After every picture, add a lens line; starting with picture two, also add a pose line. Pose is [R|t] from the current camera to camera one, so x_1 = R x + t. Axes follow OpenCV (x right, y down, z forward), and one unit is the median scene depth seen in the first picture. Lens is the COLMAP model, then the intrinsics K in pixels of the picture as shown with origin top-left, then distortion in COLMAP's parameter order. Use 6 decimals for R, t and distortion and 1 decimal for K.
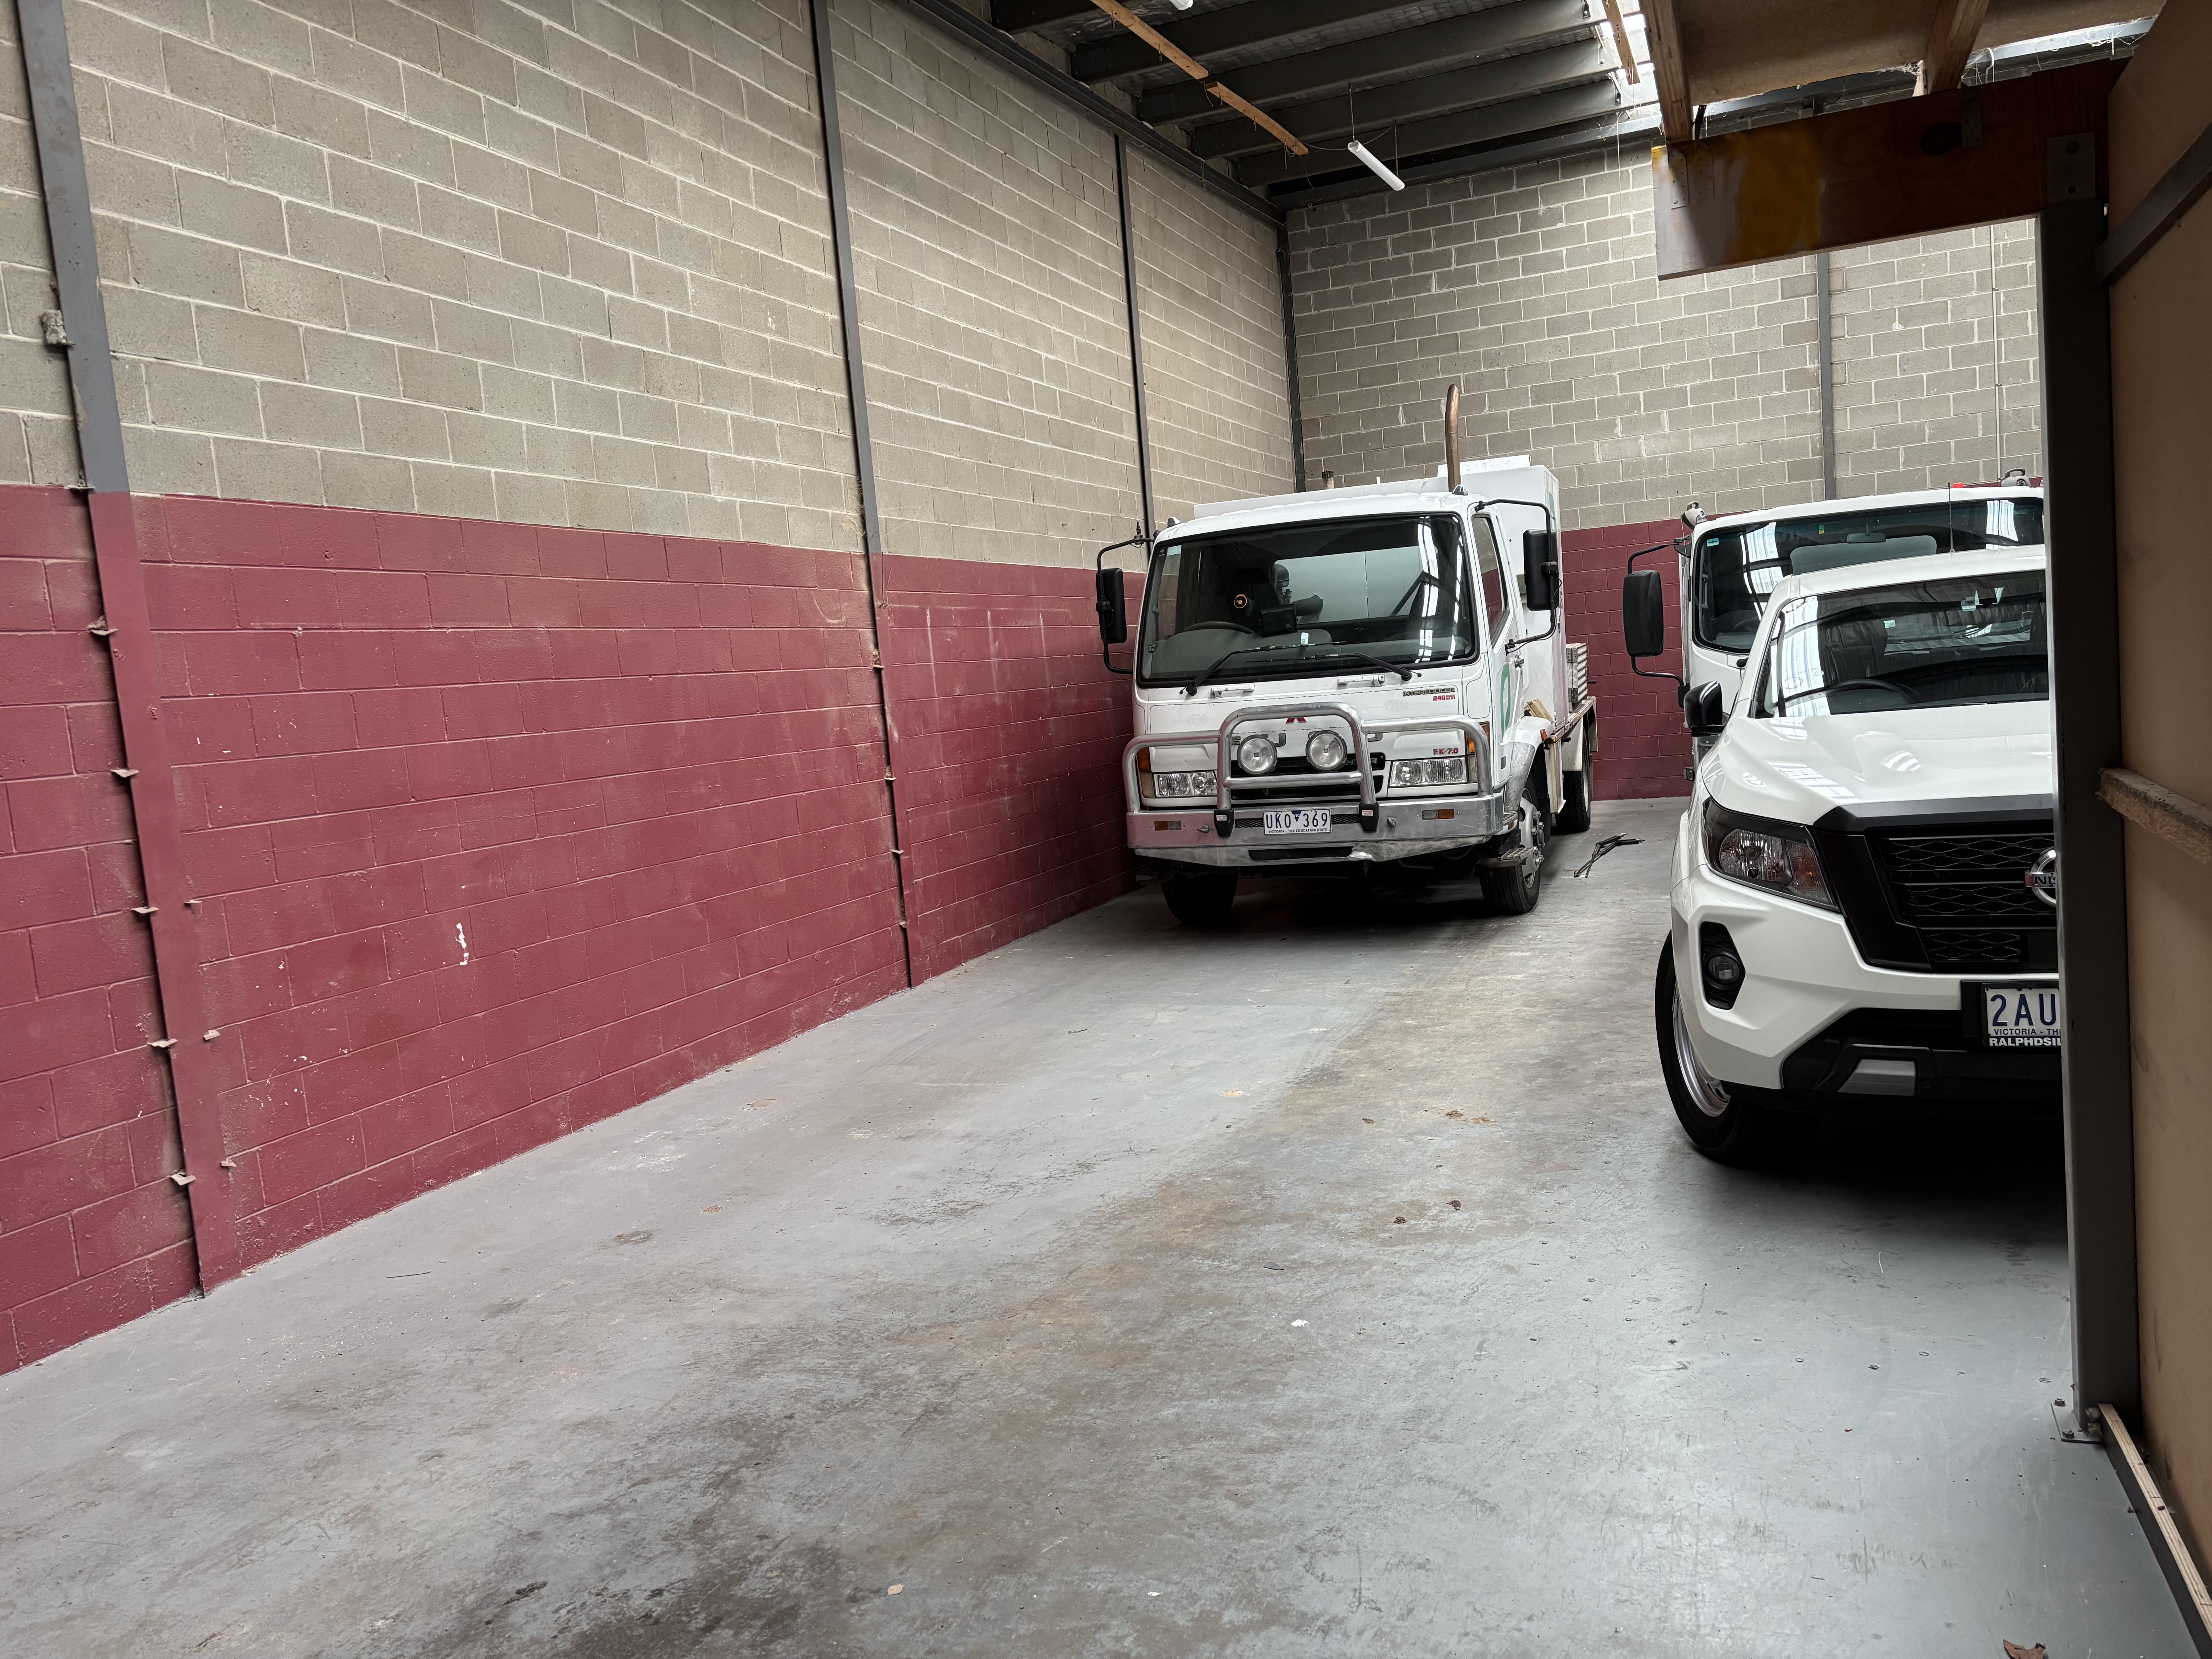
lens RADIAL K [[1670.8, 0, 1095.7], [0, 1670.8, 833.1], [0, 0, 1]] dist [0.036815, -0.029985]
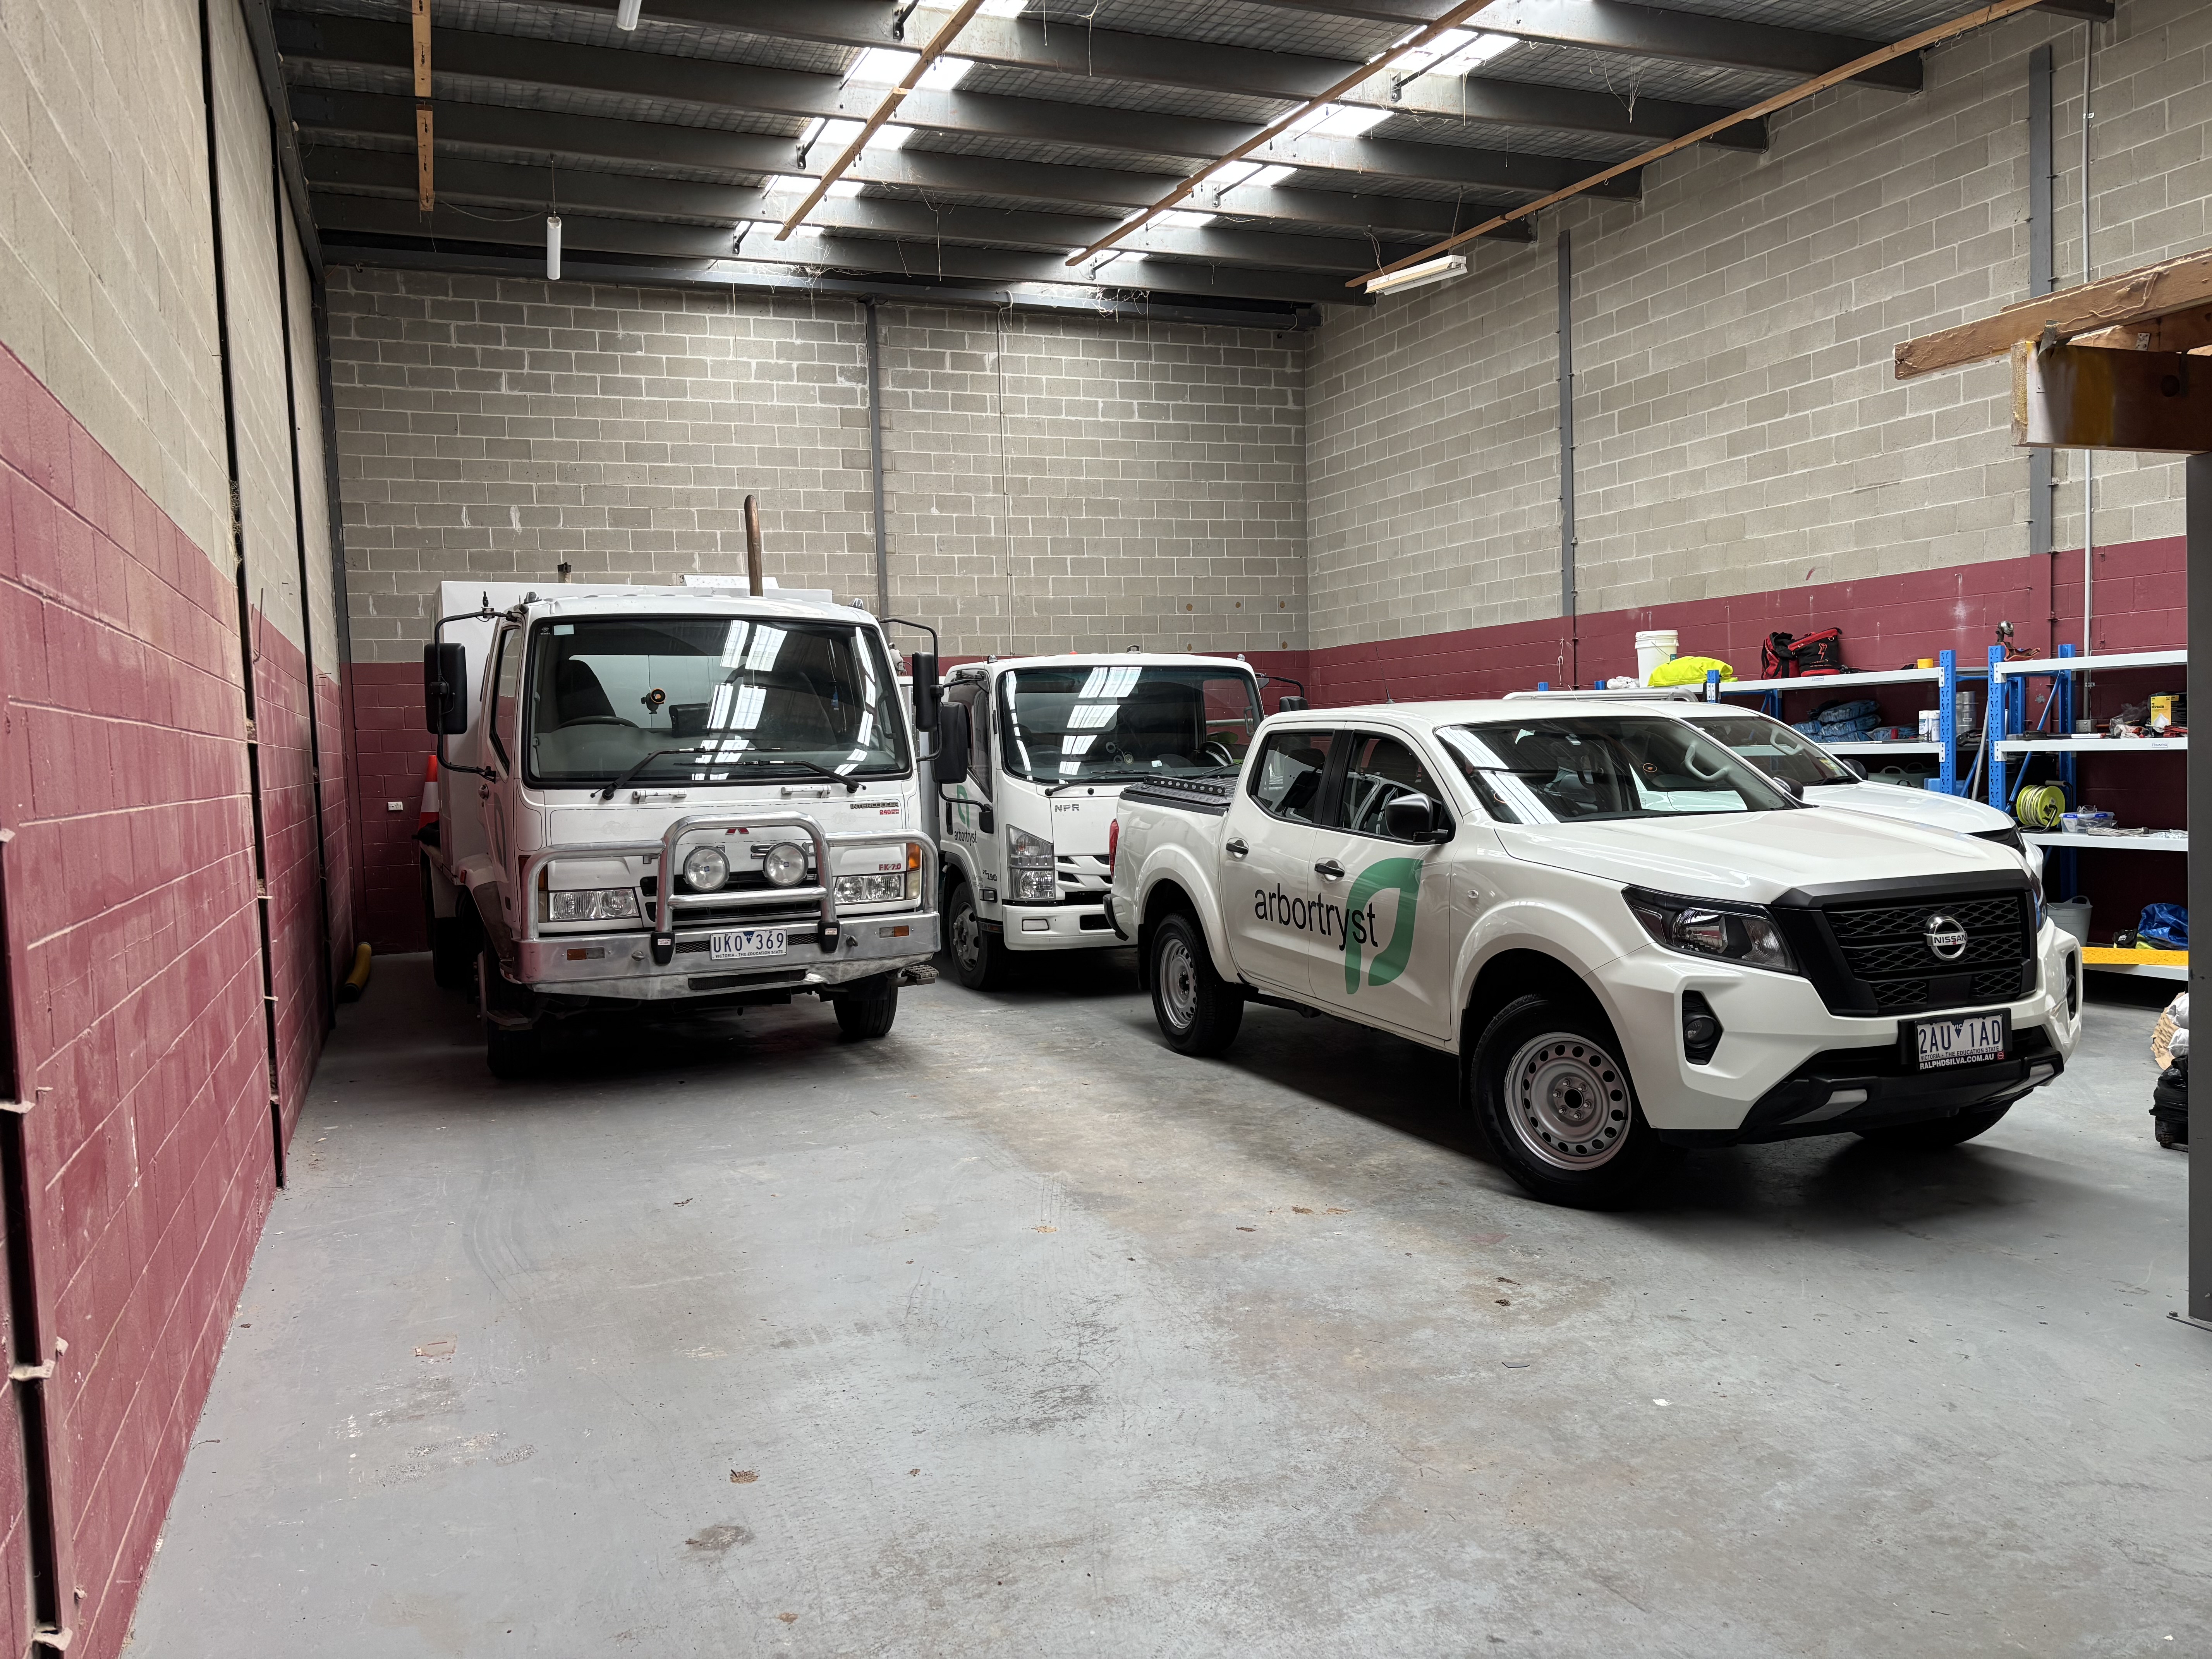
lens RADIAL K [[1670.8, 0, 1104.0], [0, 1670.8, 828.2], [0, 0, 1]] dist [0.036815, -0.029985]
pose [[0.718310, 0.028036, 0.695158, -0.372717], [0.037080, 0.996225, -0.078493, 0.008975], [-0.694734, 0.082159, 0.714559, 0.224251]]
